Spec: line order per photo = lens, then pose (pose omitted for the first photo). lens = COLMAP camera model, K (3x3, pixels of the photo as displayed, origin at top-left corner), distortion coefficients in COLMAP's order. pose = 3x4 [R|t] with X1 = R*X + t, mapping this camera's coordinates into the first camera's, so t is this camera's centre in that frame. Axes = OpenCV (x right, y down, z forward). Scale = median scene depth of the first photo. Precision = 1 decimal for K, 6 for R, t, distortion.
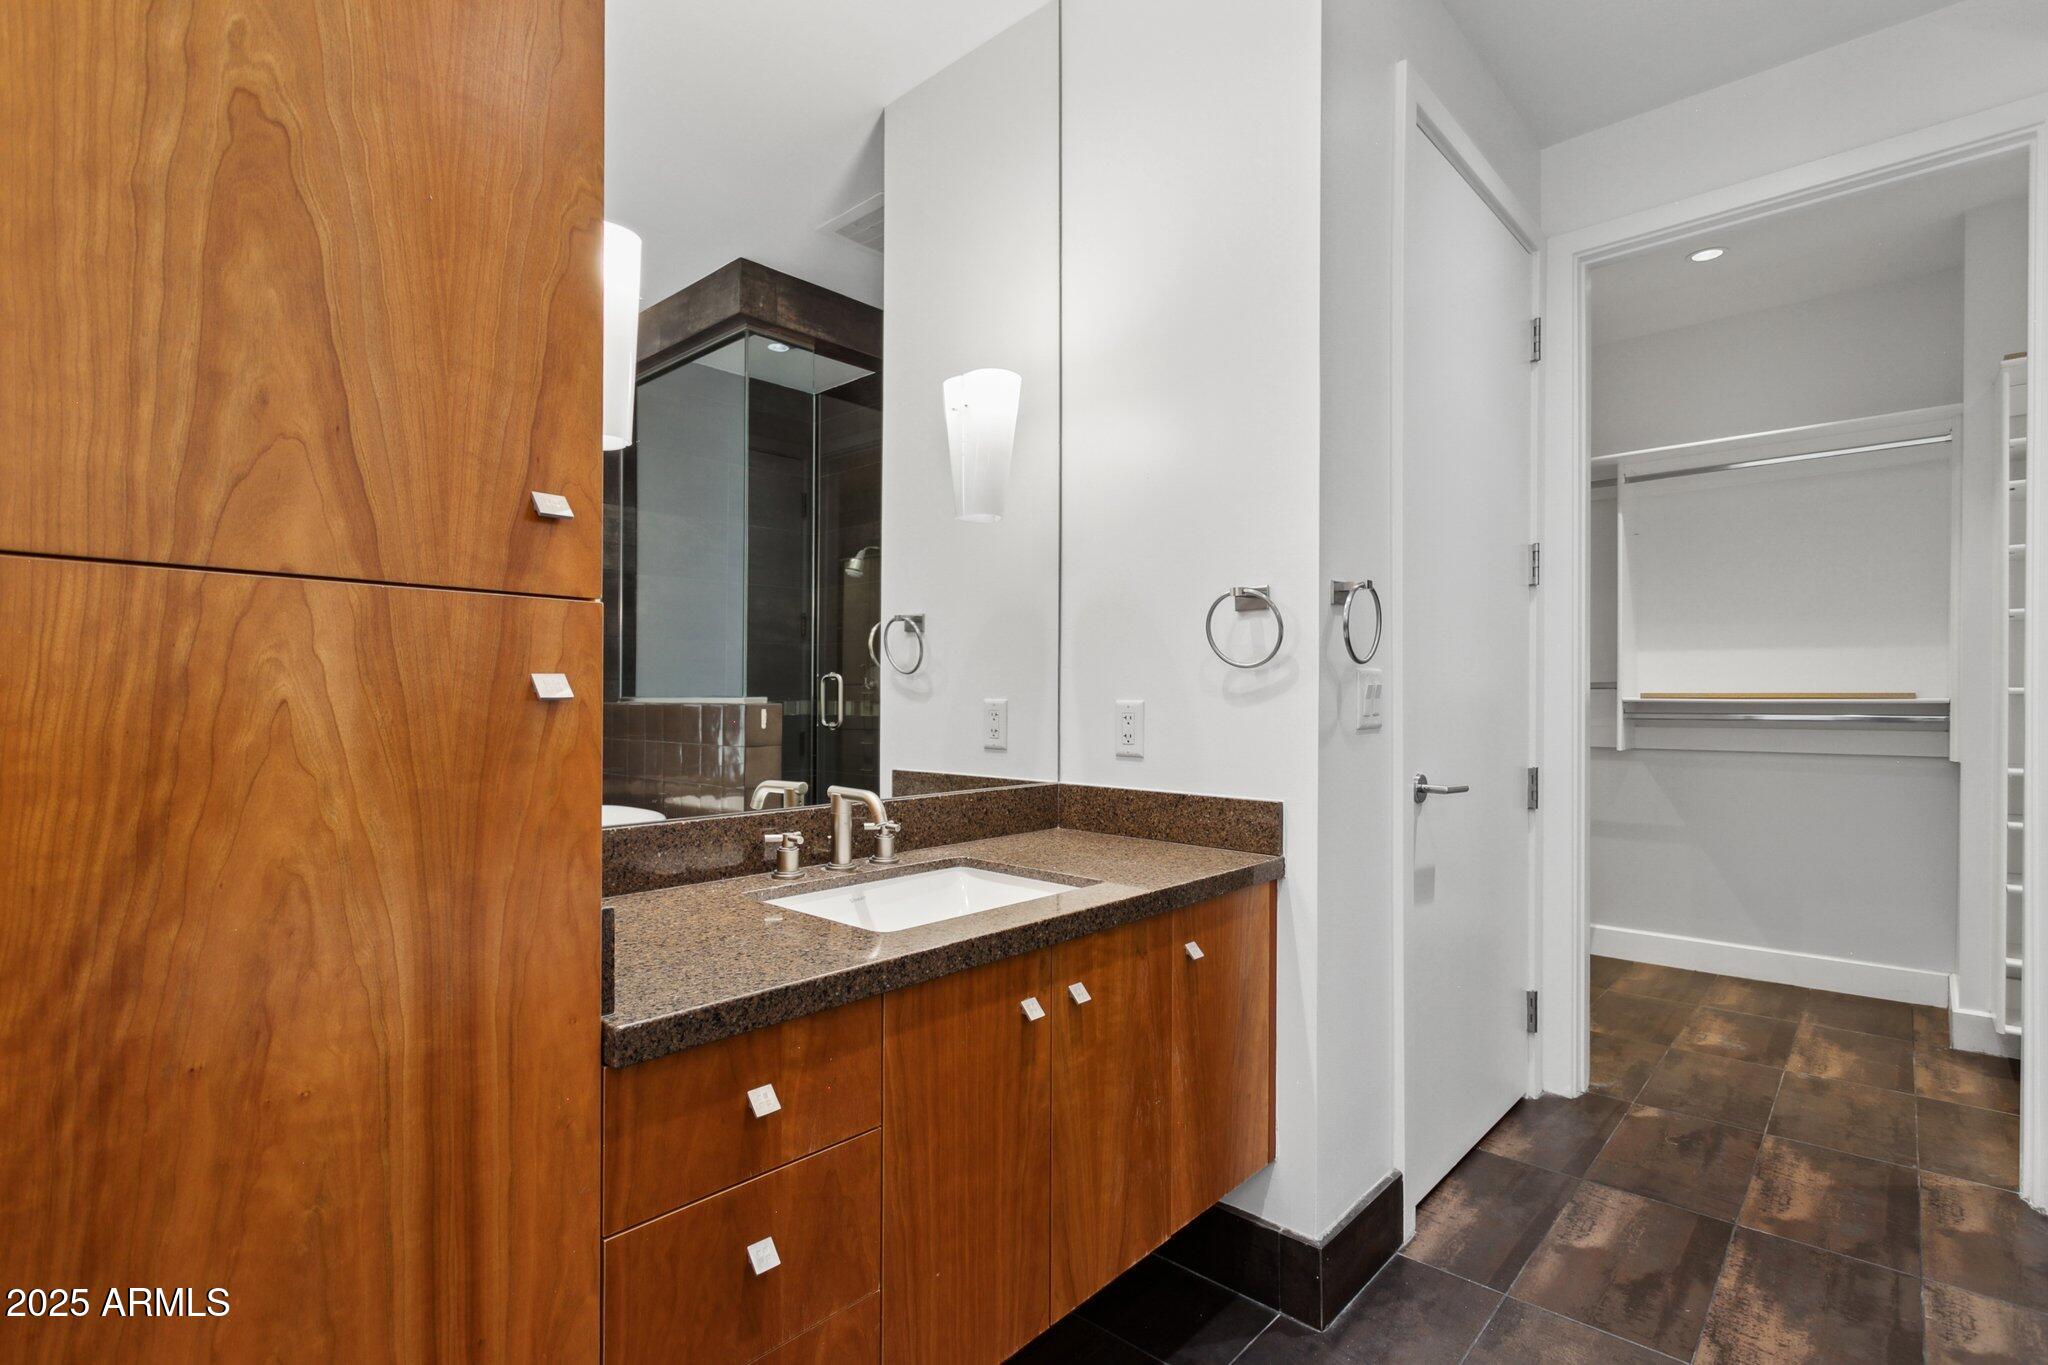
lens RADIAL K [[963.9, 0, 1005.2], [0, 963.9, 696.8], [0, 0, 1]] dist [0.000160, 0.001352]
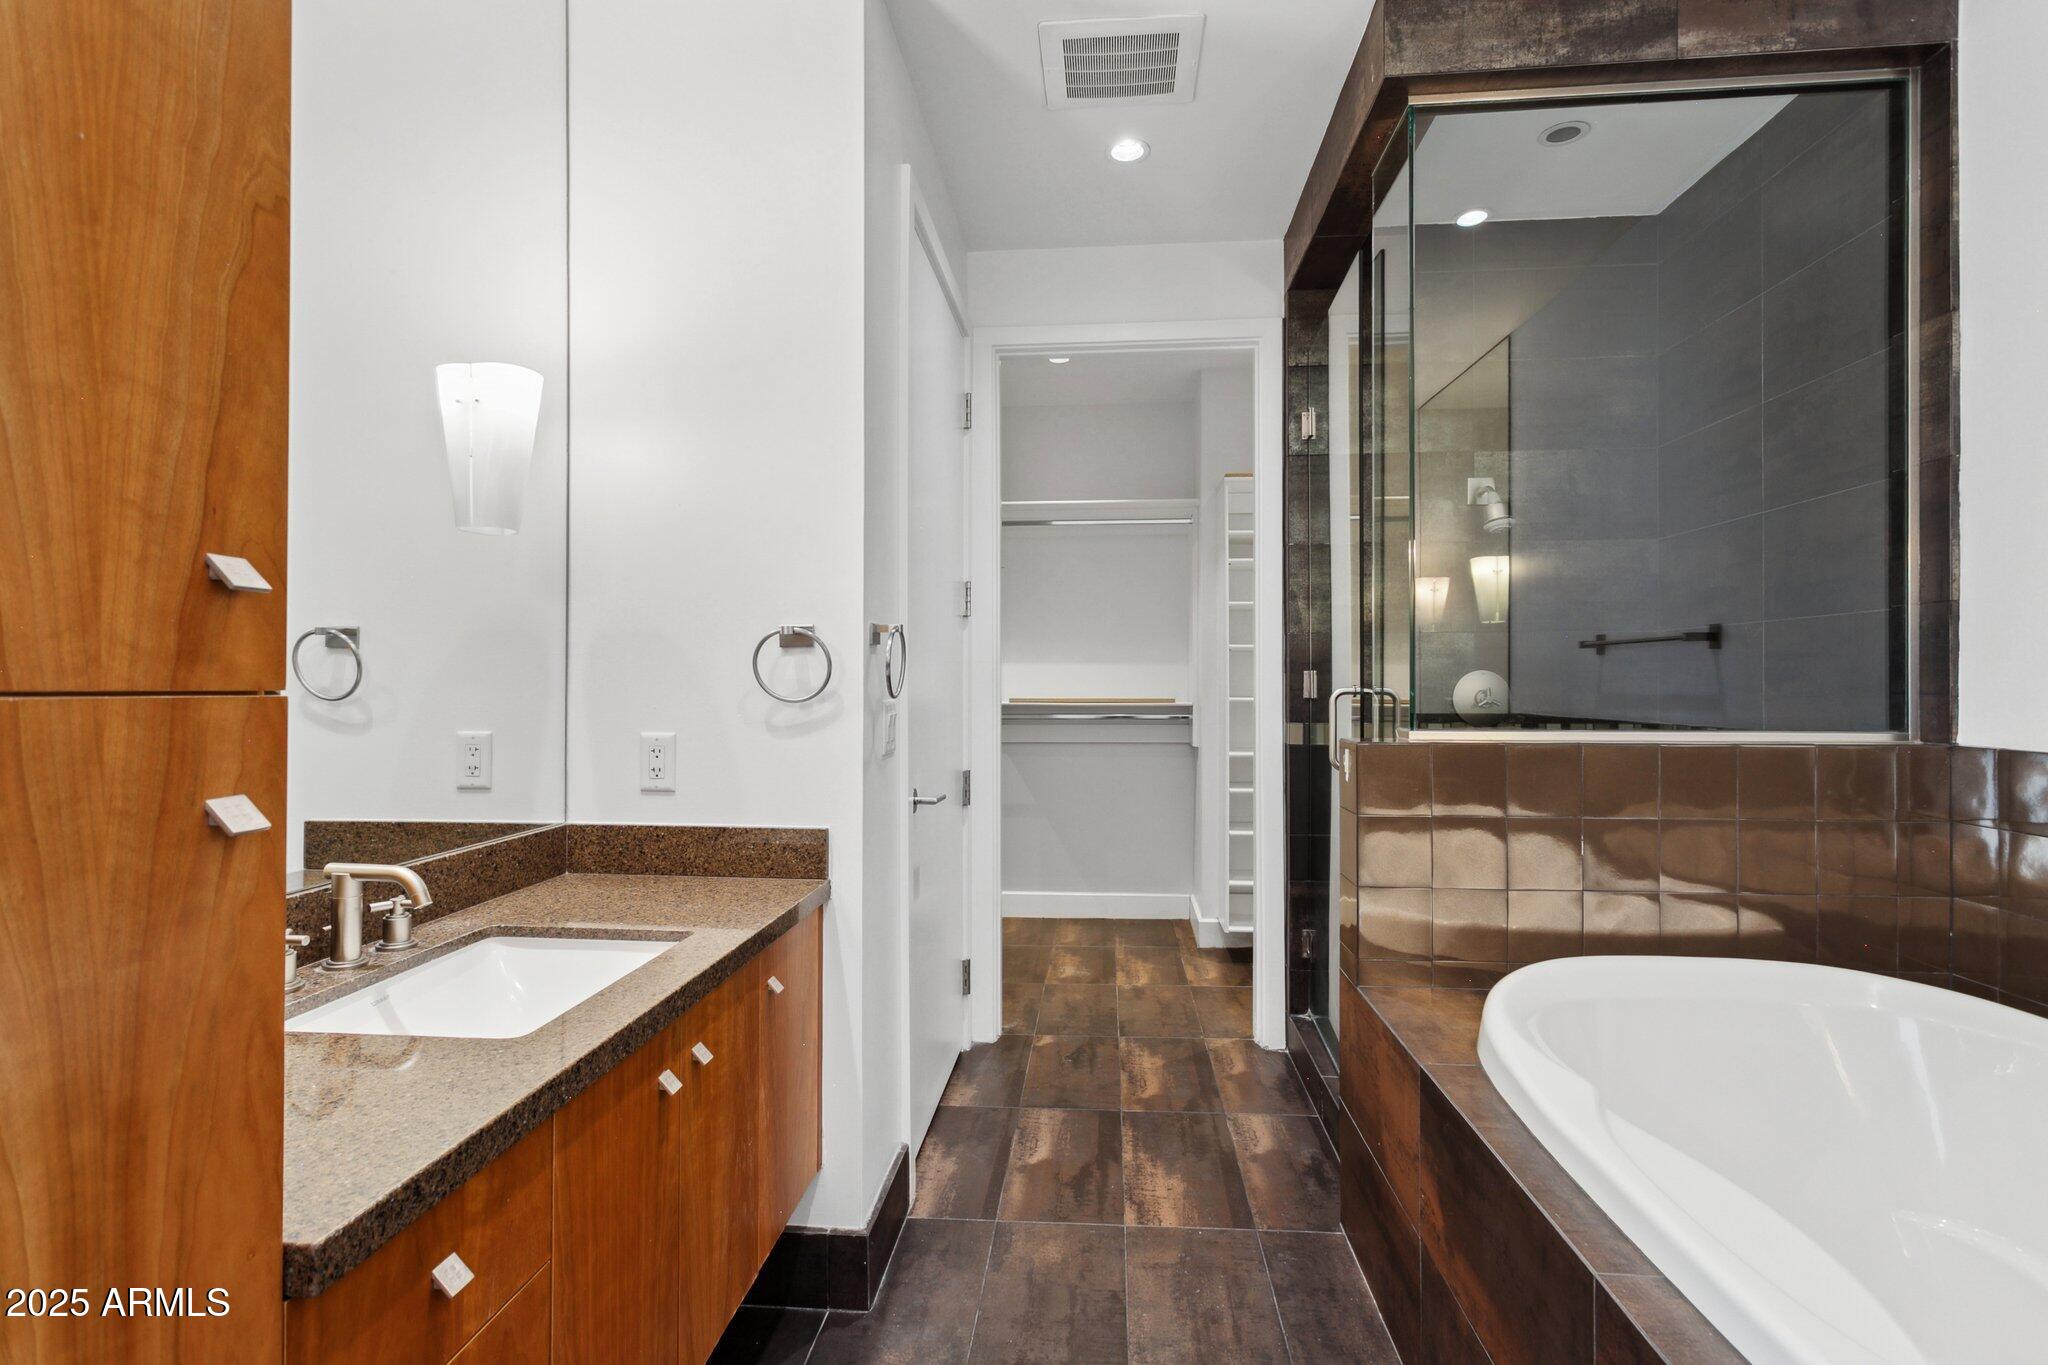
lens RADIAL K [[971.4, 0, 1019.3], [0, 971.4, 679.3], [0, 0, 1]] dist [0.004283, 0.000068]
pose [[0.795824, 0.001046, 0.605527, -0.196884], [0.003777, 0.999970, -0.006690, -0.047979], [-0.605516, 0.007611, 0.795797, 0.012936]]
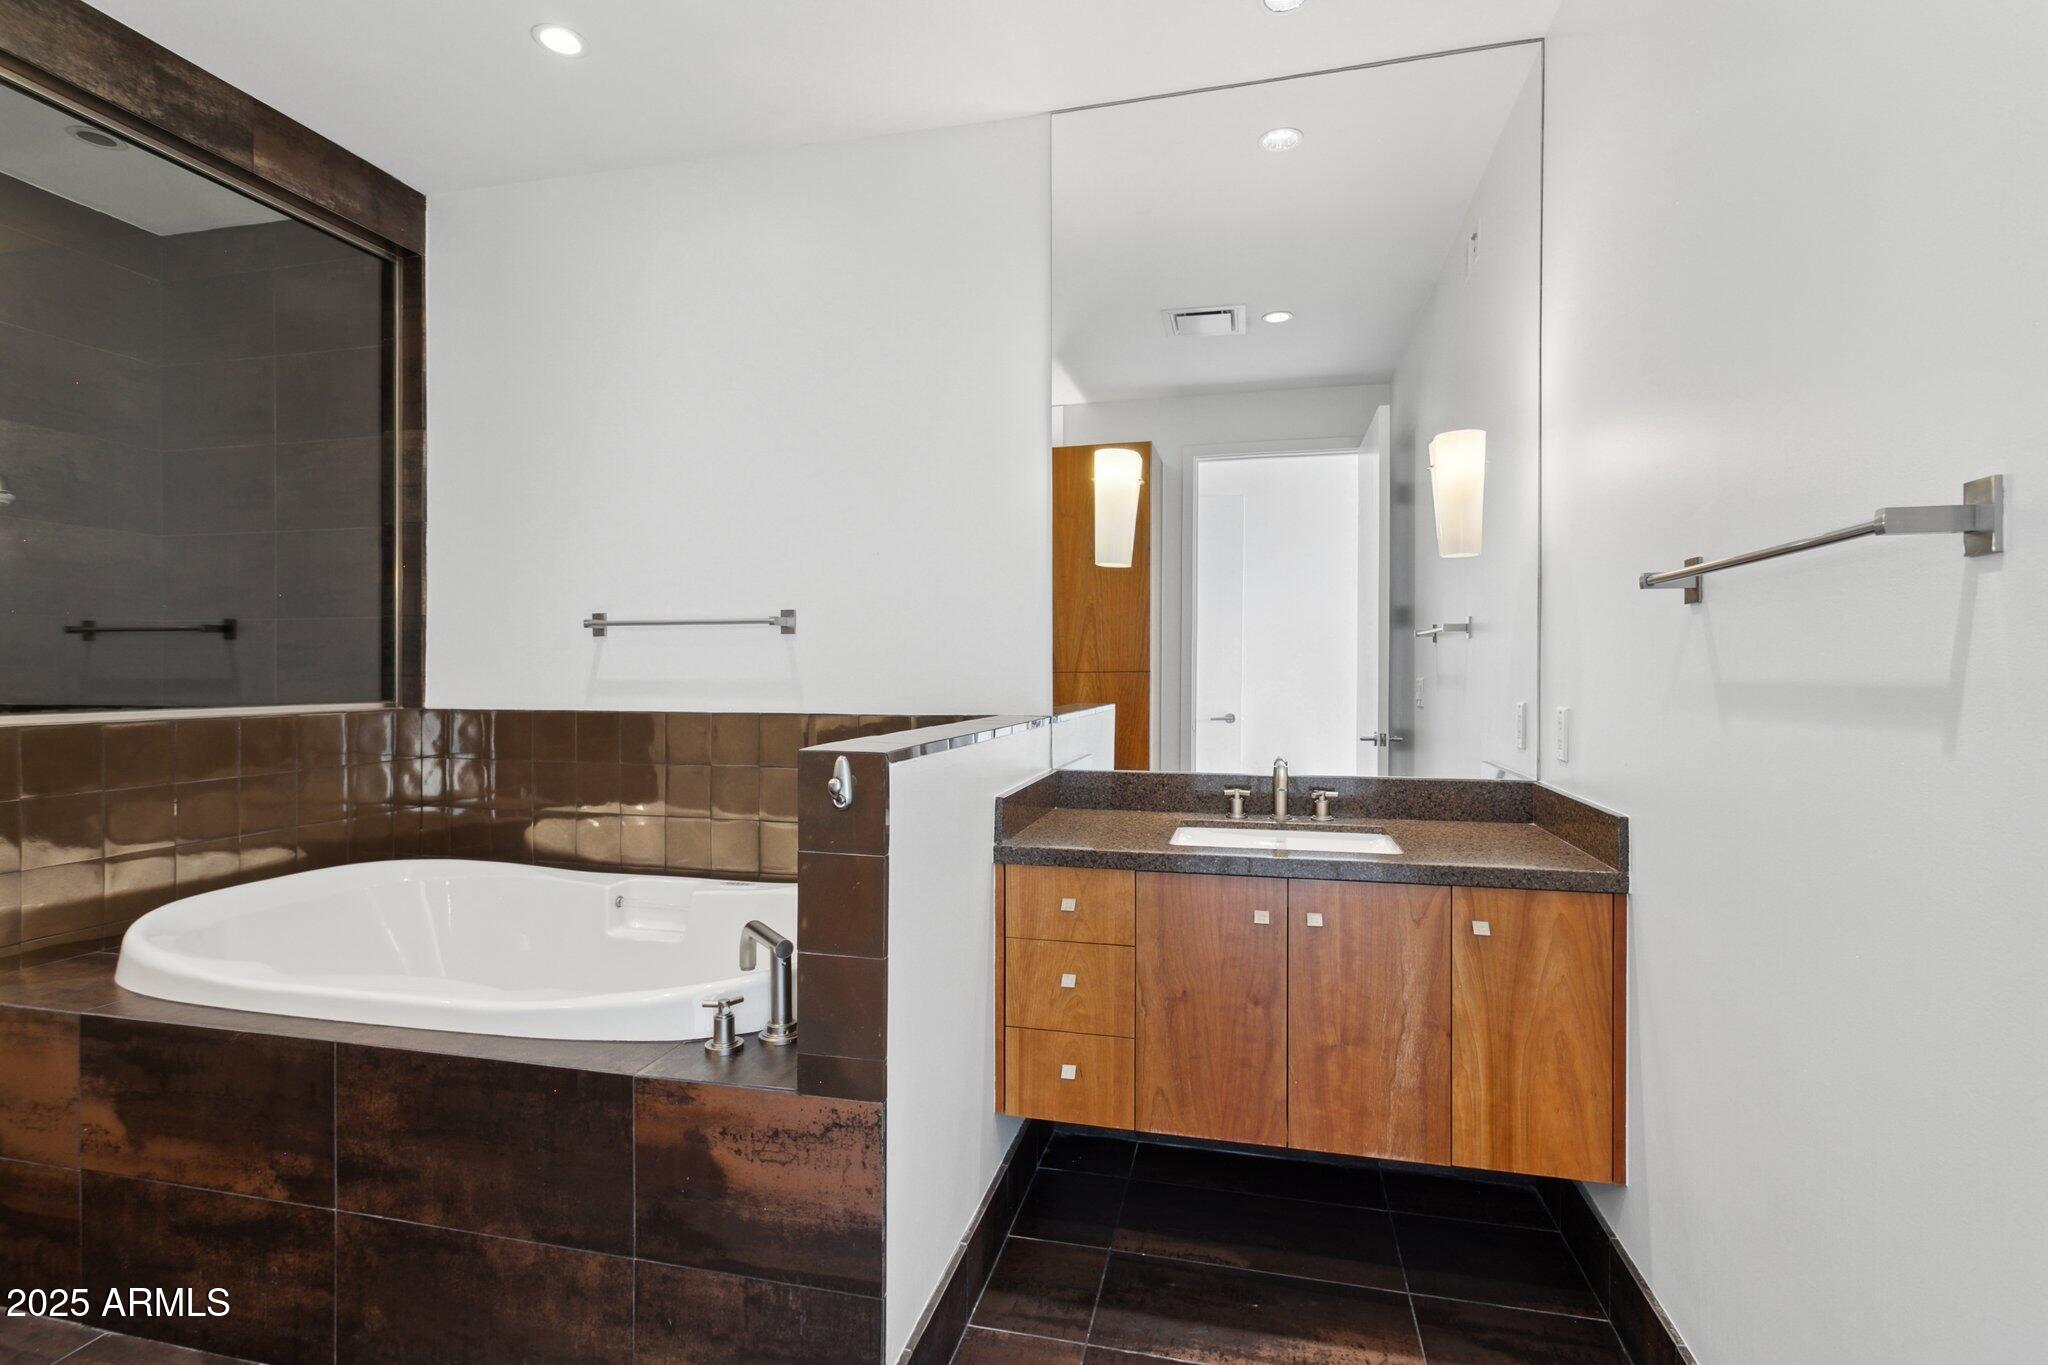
lens RADIAL K [[971.4, 0, 1019.3], [0, 971.4, 679.3], [0, 0, 1]] dist [0.004283, 0.000068]
pose [[-0.477189, -0.010371, 0.878740, -0.743902], [0.004847, 0.999884, 0.014433, -0.047580], [-0.878787, 0.011146, -0.477083, 0.162119]]
